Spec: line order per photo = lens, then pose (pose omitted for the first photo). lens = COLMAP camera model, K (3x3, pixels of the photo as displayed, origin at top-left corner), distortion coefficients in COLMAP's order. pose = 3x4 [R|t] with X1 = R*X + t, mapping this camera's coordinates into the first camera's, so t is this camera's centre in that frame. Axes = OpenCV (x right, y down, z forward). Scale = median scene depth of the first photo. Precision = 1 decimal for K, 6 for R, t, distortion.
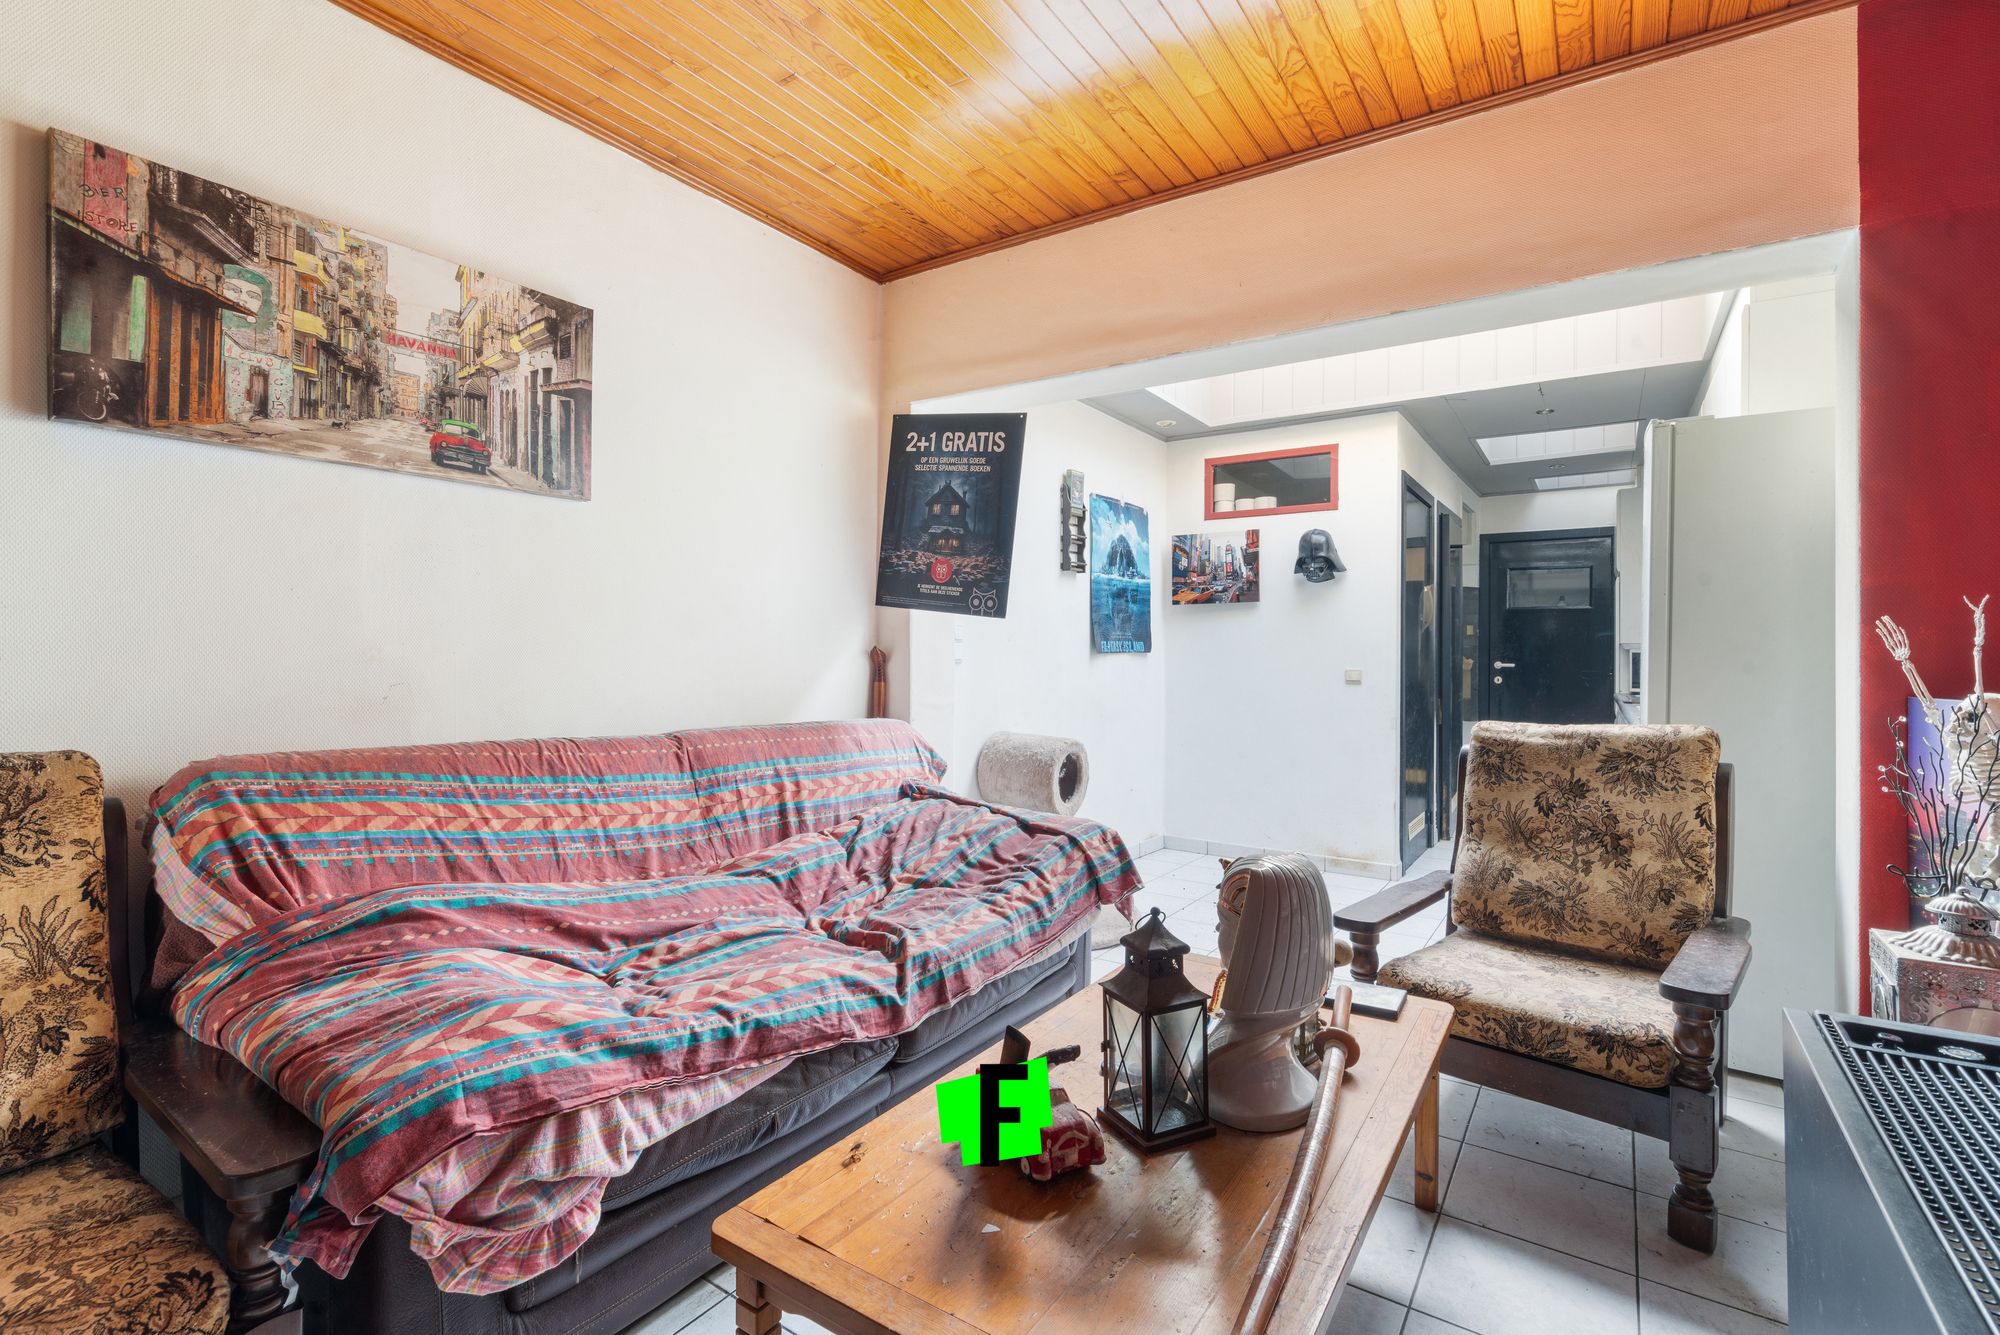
lens RADIAL K [[915.0, 0, 998.1], [0, 915.0, 655.6], [0, 0, 1]] dist [0.000003, 0.000003]
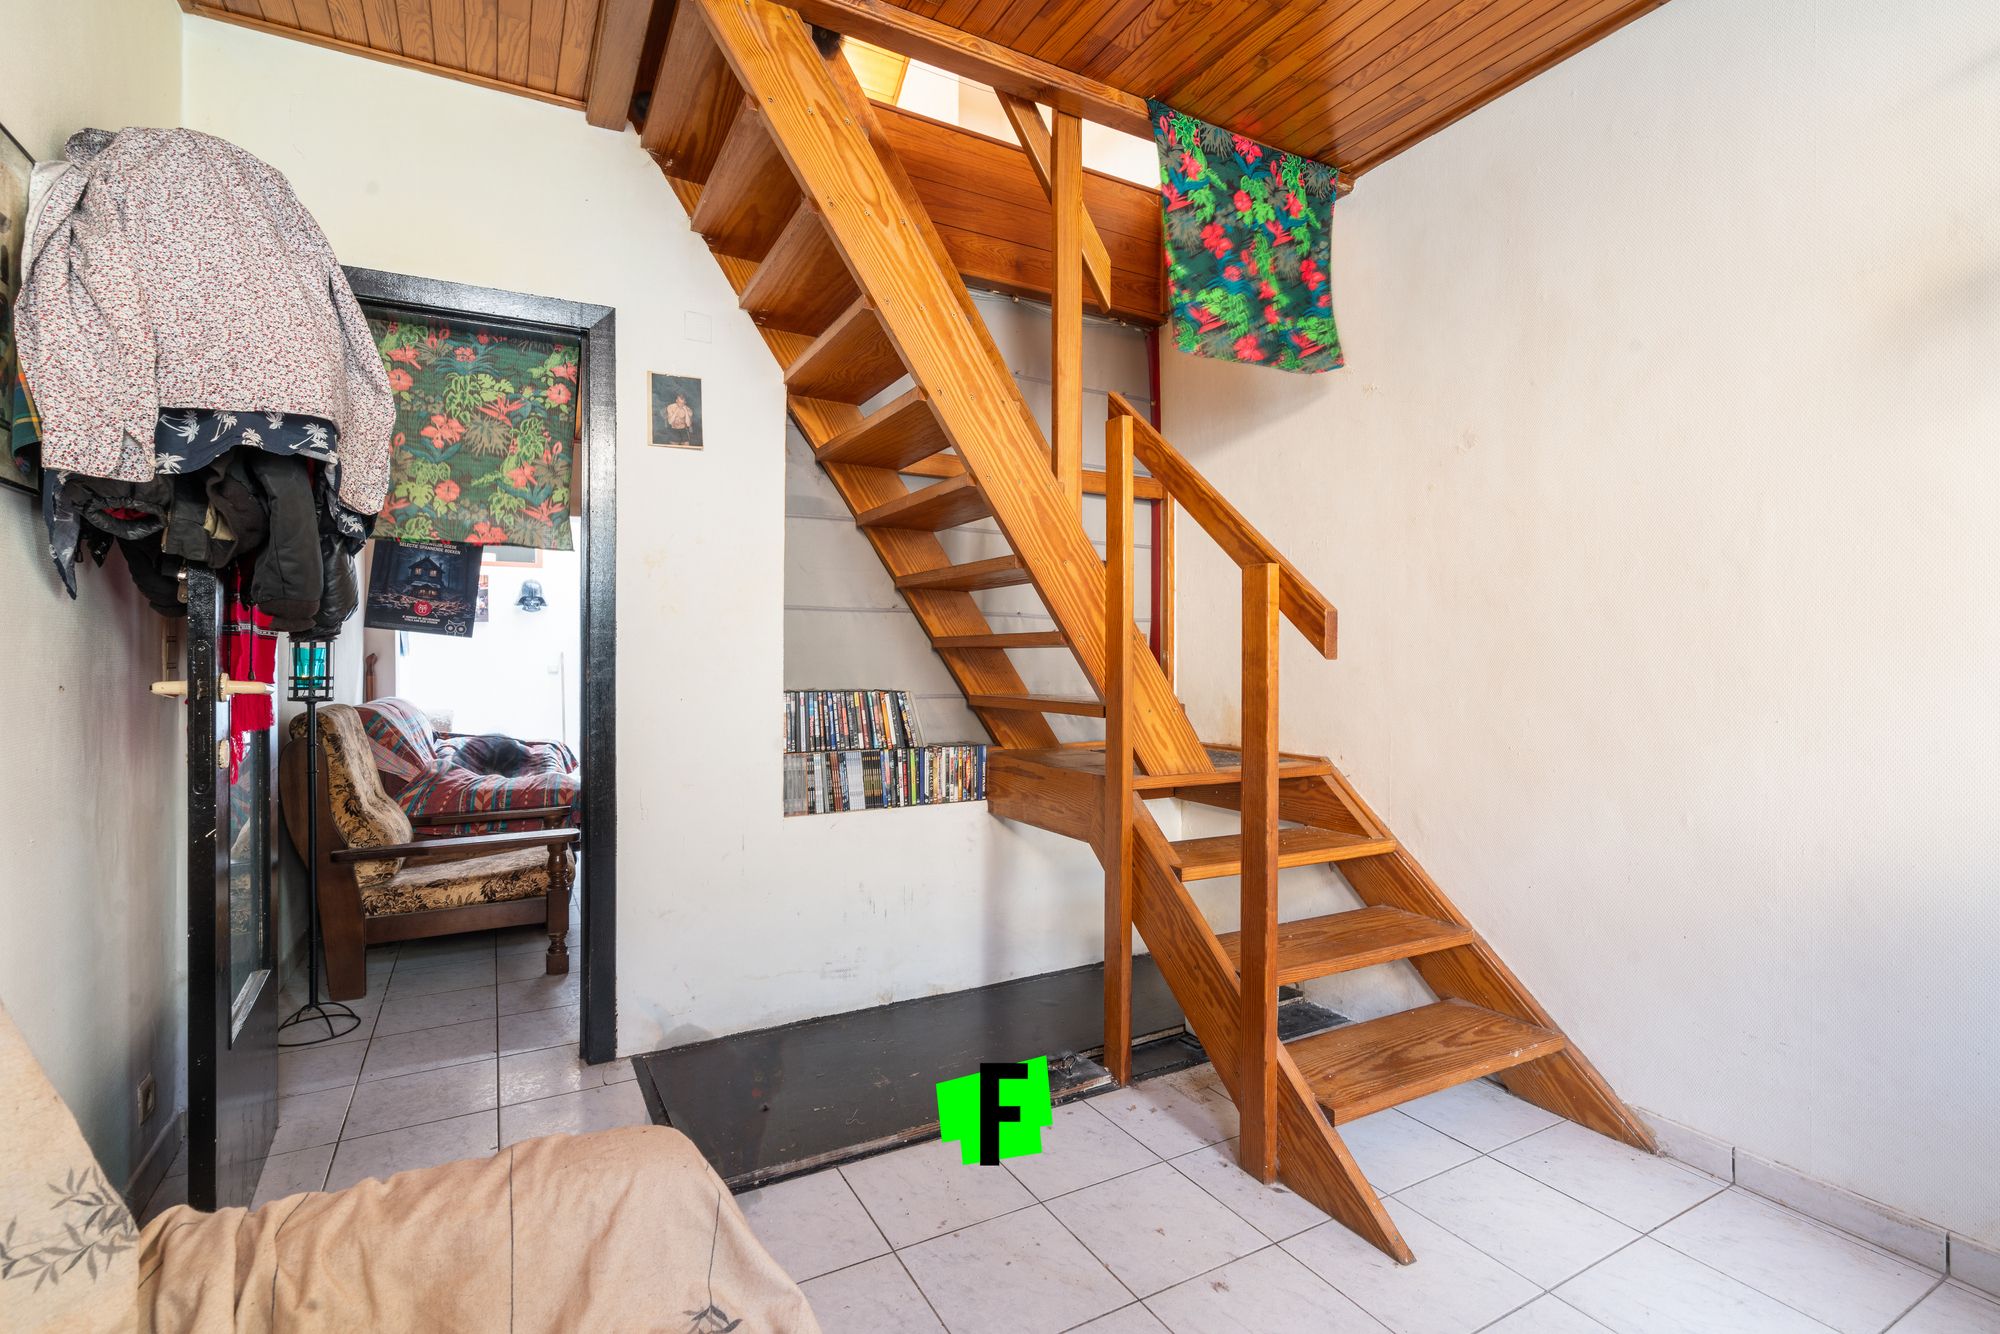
lens RADIAL K [[915.0, 0, 999.7], [0, 915.0, 661.5], [0, 0, 1]] dist [0.000003, 0.000003]
pose [[0.451084, -0.008438, 0.892441, -1.087894], [0.002204, 0.999963, 0.008341, -0.006552], [-0.892479, -0.001796, 0.451086, -0.709592]]
